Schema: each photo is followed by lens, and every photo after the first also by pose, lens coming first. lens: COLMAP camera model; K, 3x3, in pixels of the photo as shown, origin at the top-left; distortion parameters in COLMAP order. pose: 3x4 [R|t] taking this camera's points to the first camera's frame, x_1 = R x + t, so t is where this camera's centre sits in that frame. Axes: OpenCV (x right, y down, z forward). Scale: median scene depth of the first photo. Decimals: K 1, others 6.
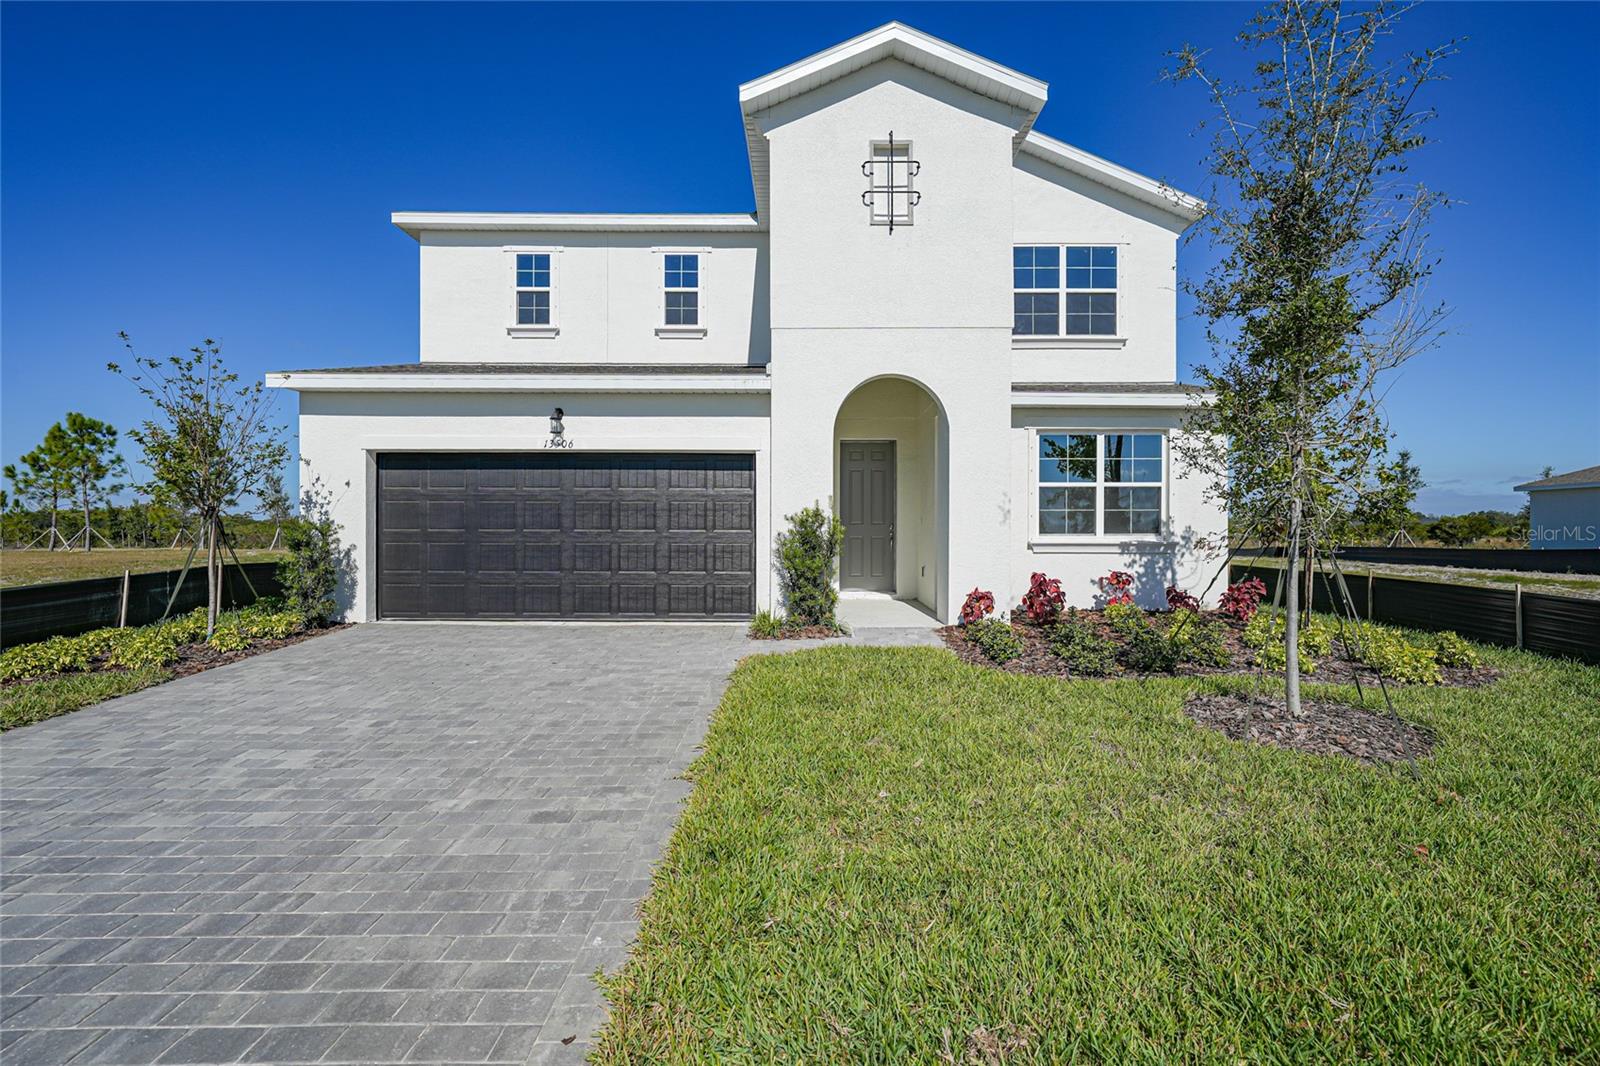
lens RADIAL K [[801.9, 0, 800.0], [0, 801.9, 533.0], [0, 0, 1]] dist [0.003133, 0.000799]
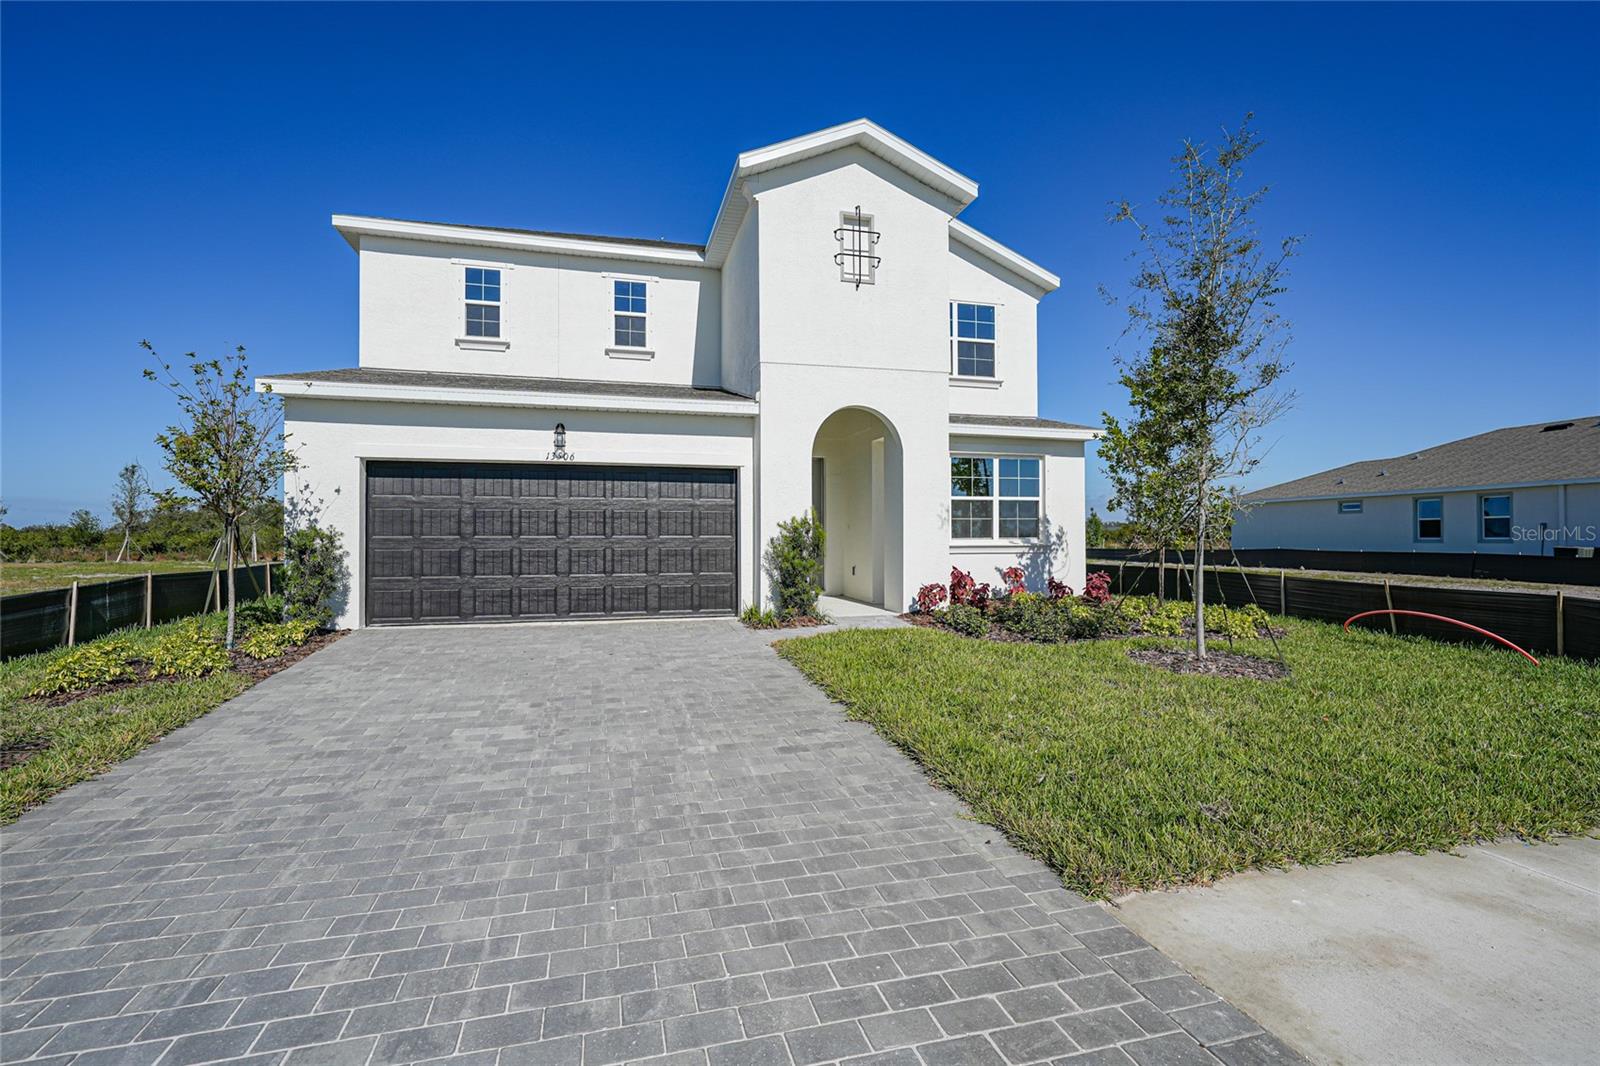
lens RADIAL K [[801.9, 0, 800.0], [0, 801.9, 533.0], [0, 0, 1]] dist [0.003133, 0.000799]
pose [[0.960558, -0.002669, 0.278067, -0.287397], [0.005036, 0.999957, -0.007798, 0.001795], [-0.278035, 0.008891, 0.960530, -0.124339]]
